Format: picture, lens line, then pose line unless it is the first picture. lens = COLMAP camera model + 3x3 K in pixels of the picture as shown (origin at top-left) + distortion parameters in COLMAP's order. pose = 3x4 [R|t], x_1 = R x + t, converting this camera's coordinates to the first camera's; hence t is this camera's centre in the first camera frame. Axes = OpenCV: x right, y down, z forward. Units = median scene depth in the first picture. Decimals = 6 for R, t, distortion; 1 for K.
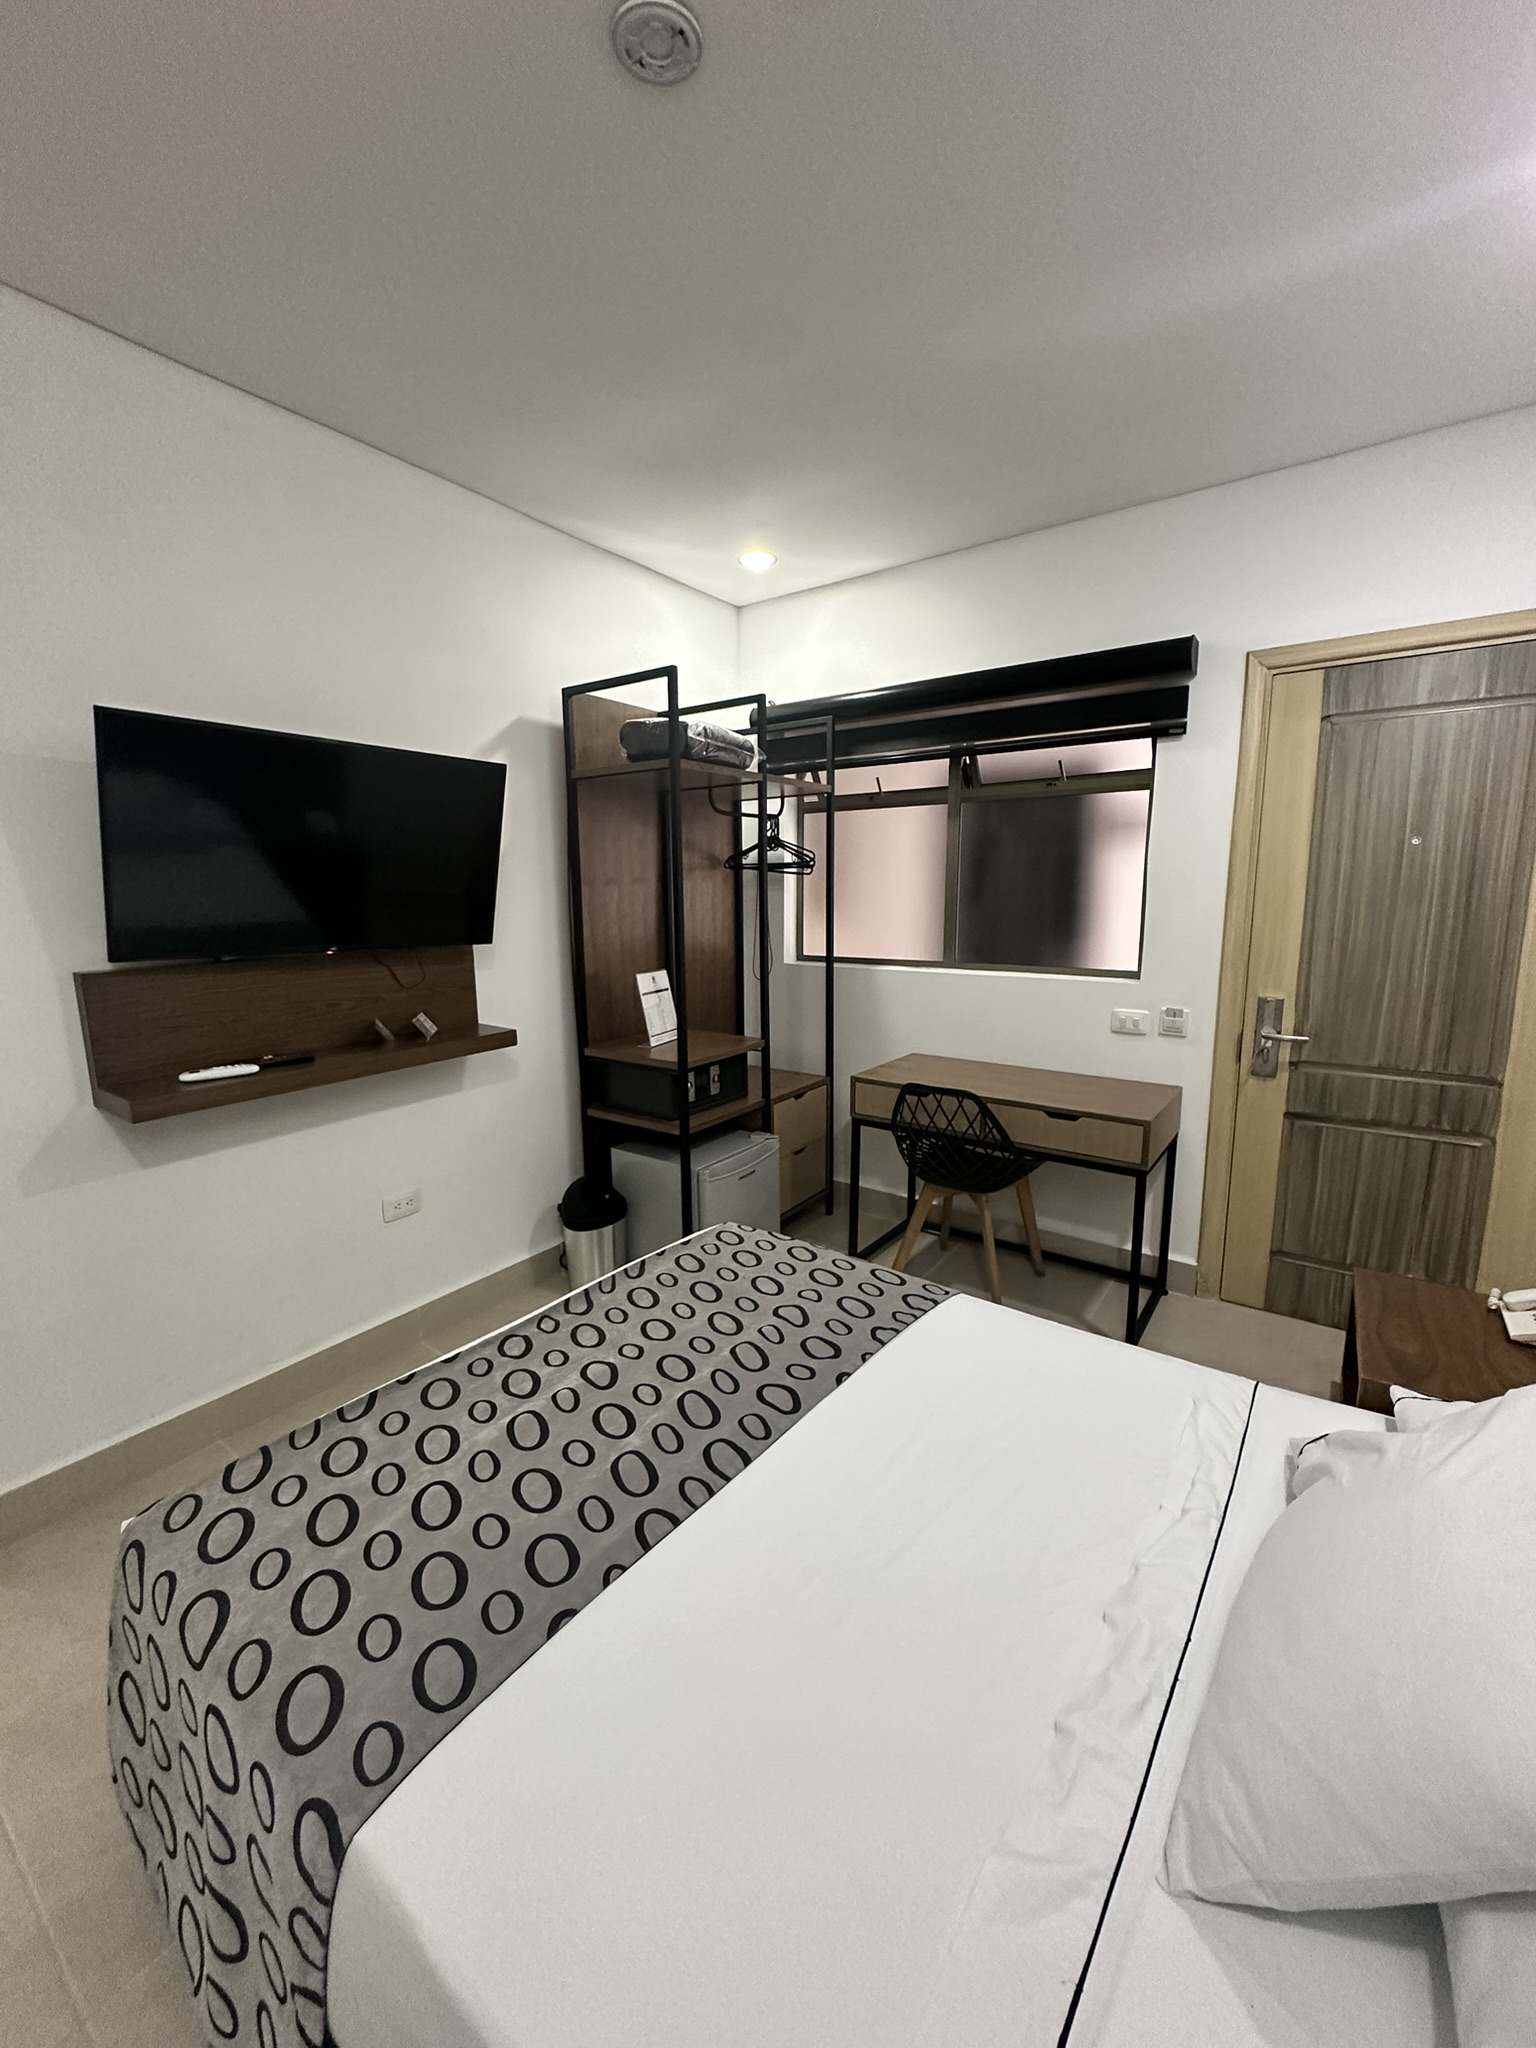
lens RADIAL K [[814.8, 0, 770.1], [0, 814.8, 1025.8], [0, 0, 1]] dist [-0.005009, 0.001051]
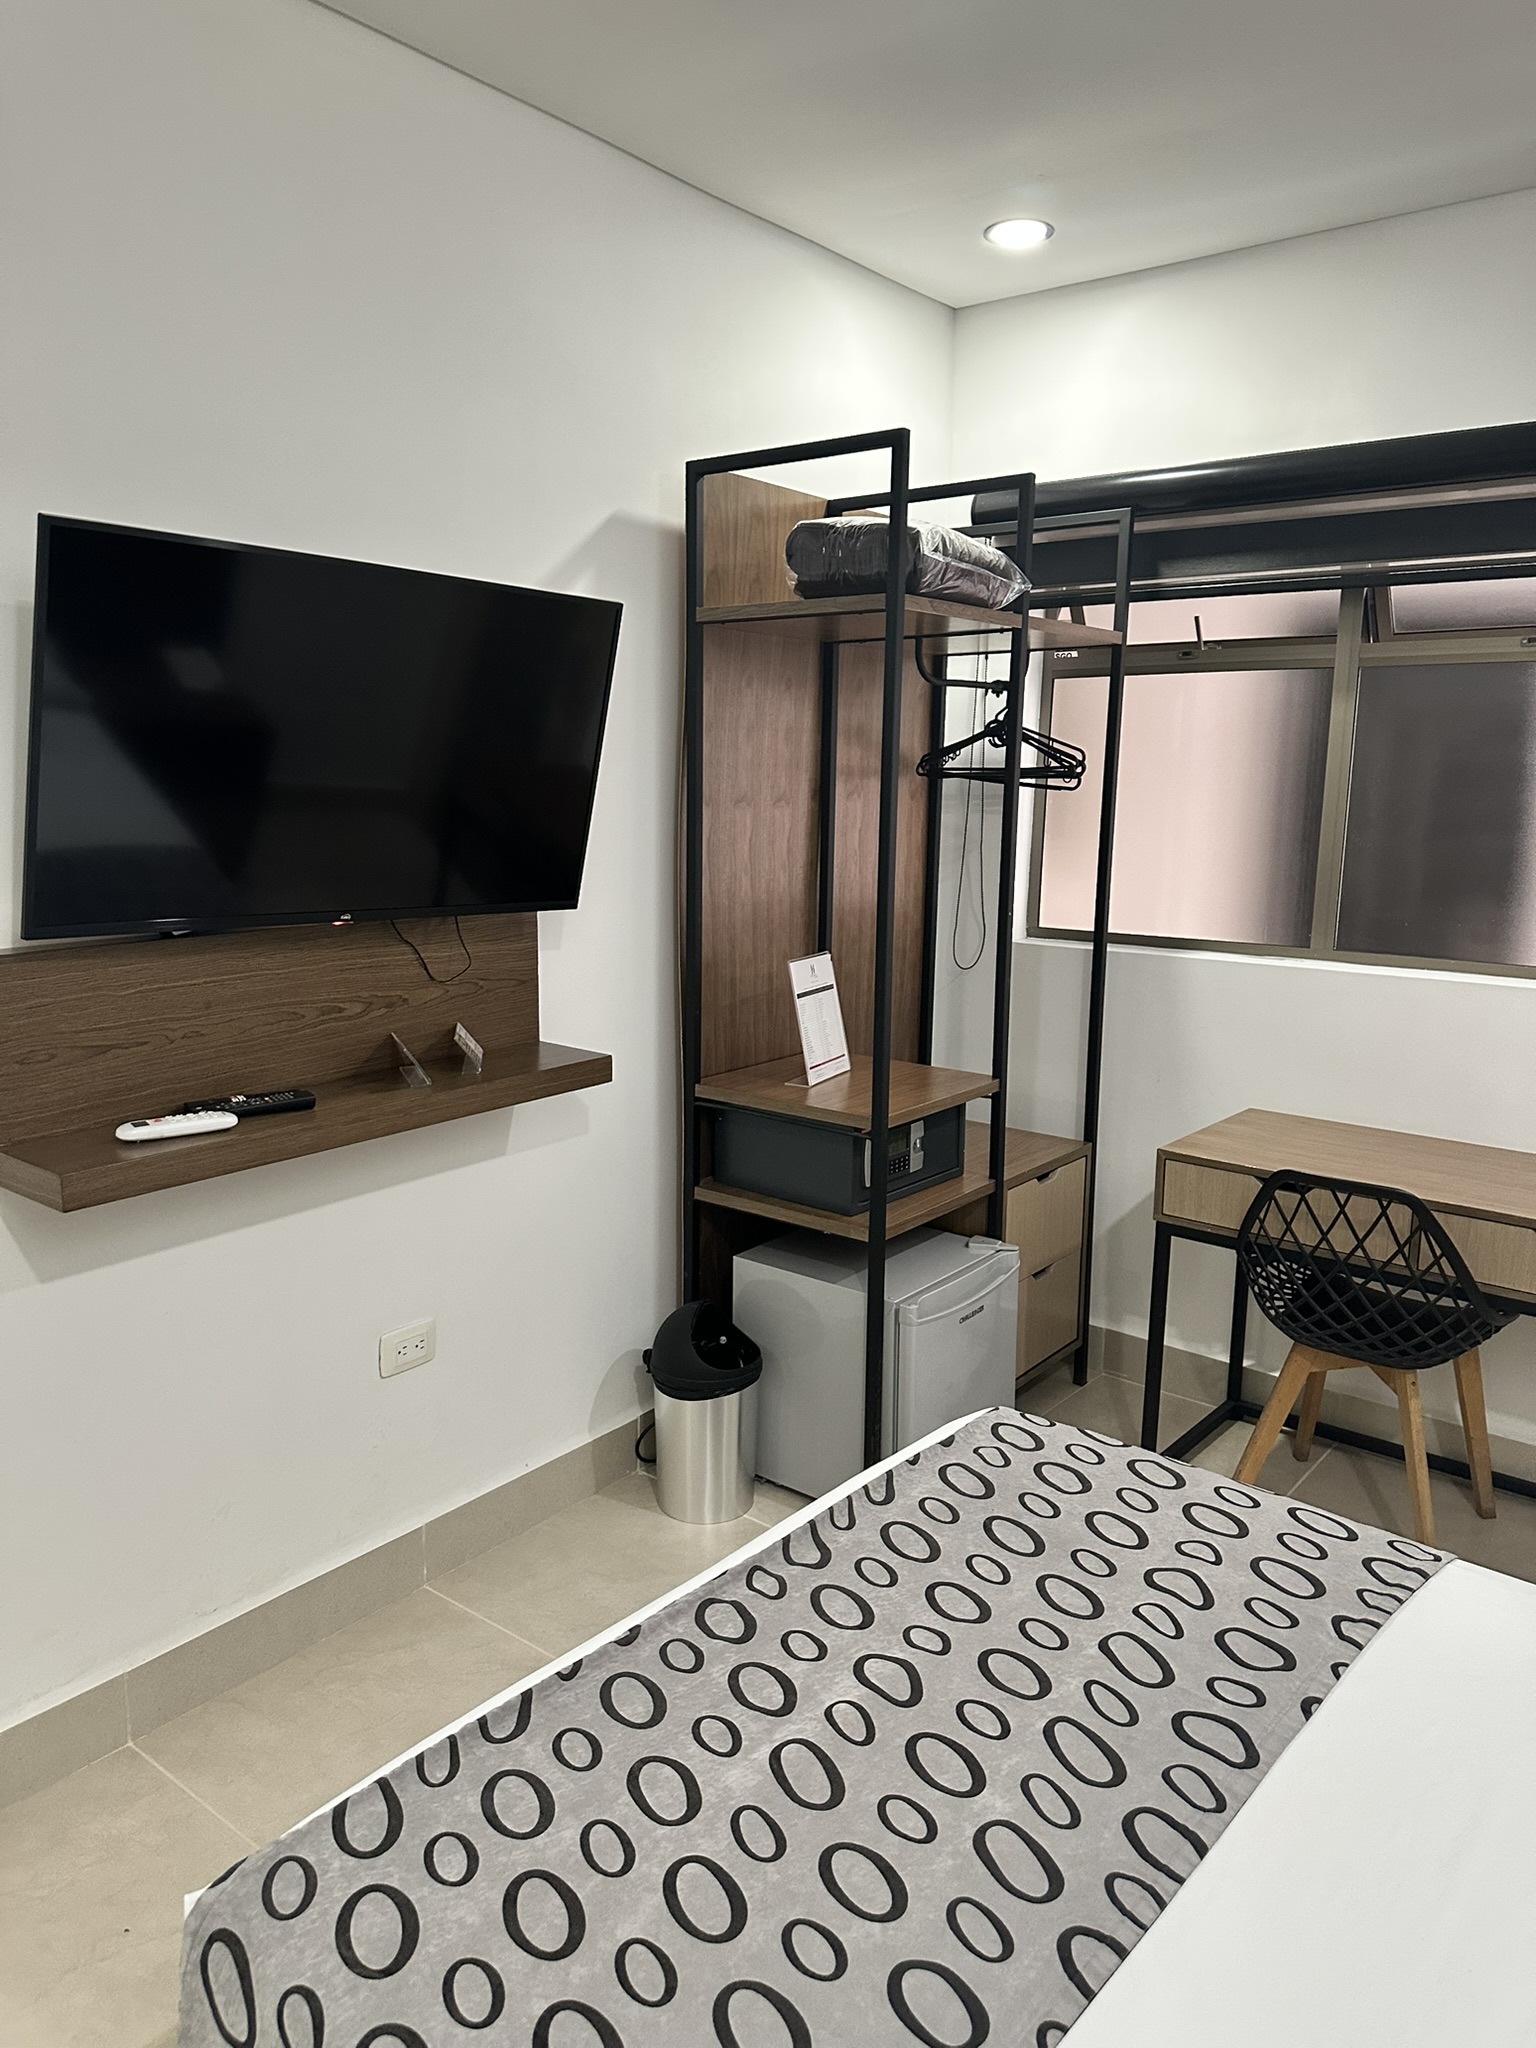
lens RADIAL K [[1435.7, 0, 754.8], [0, 1435.7, 1032.0], [0, 0, 1]] dist [0.056698, -0.072095]
pose [[0.998228, 0.029966, -0.051406, -0.181430], [-0.029506, 0.999518, 0.009669, -0.029731], [0.051671, -0.008135, 0.998631, -0.028417]]
